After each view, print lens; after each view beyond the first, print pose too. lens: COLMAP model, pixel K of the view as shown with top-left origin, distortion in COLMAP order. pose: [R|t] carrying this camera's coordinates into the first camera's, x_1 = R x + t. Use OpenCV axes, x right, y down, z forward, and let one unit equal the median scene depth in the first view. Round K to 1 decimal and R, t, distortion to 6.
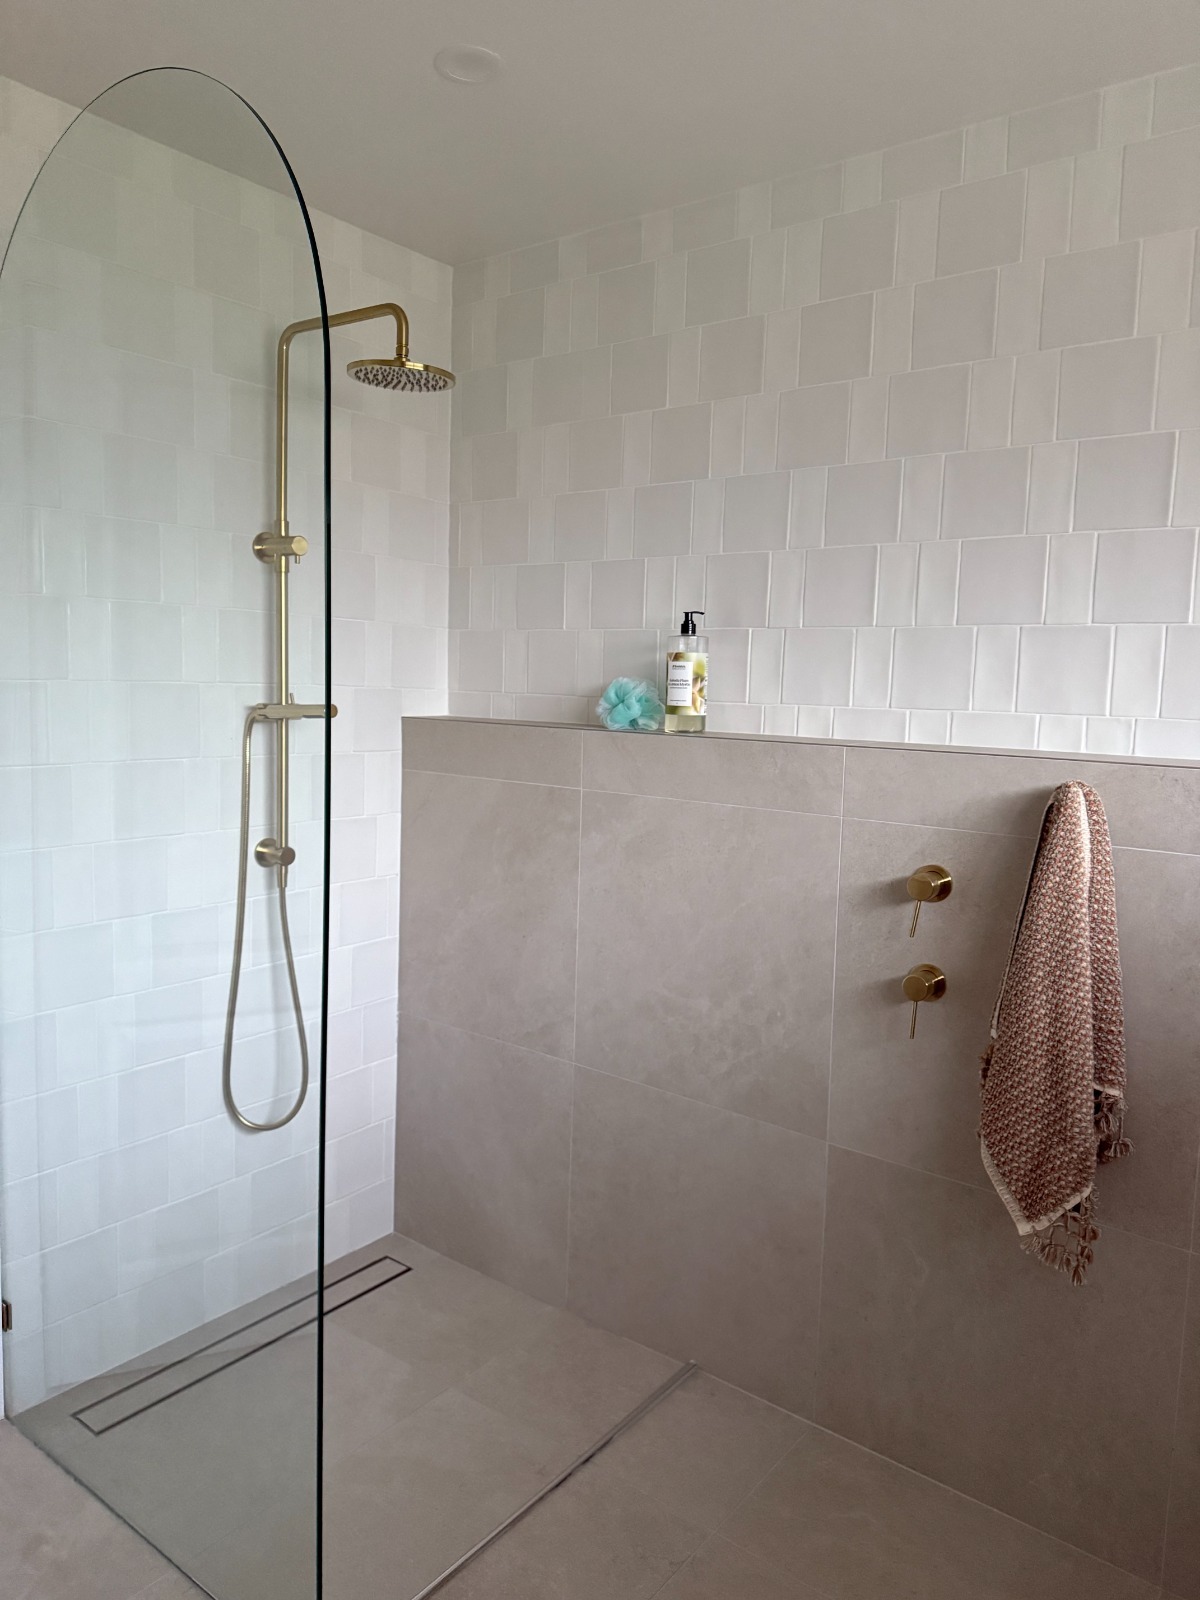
lens RADIAL K [[1129.1, 0, 600.0], [0, 1129.1, 800.0], [0, 0, 1]] dist [0.037702, -0.046171]
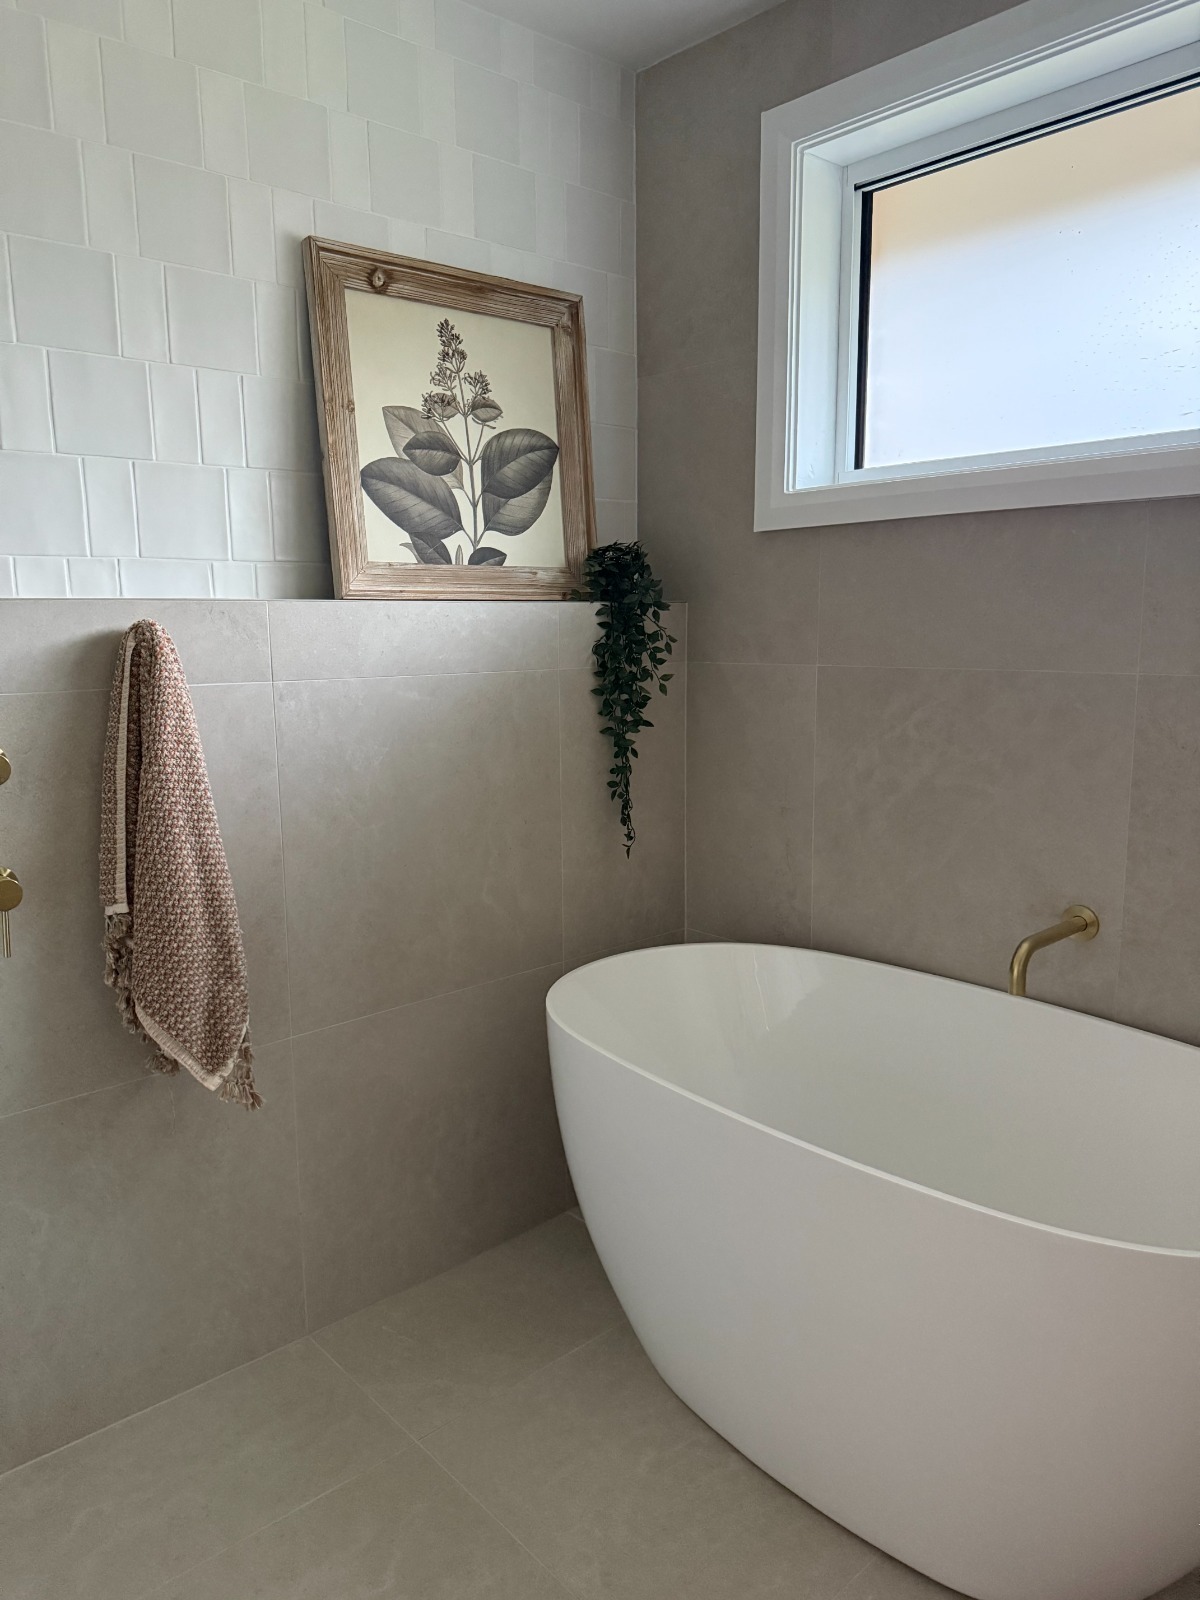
lens RADIAL K [[1129.1, 0, 600.0], [0, 1129.1, 800.0], [0, 0, 1]] dist [0.037702, -0.046171]
pose [[0.184557, -0.193516, 0.963582, -0.383787], [0.121235, 0.977419, 0.173075, 0.010143], [-0.975316, 0.084878, 0.203850, 0.385195]]
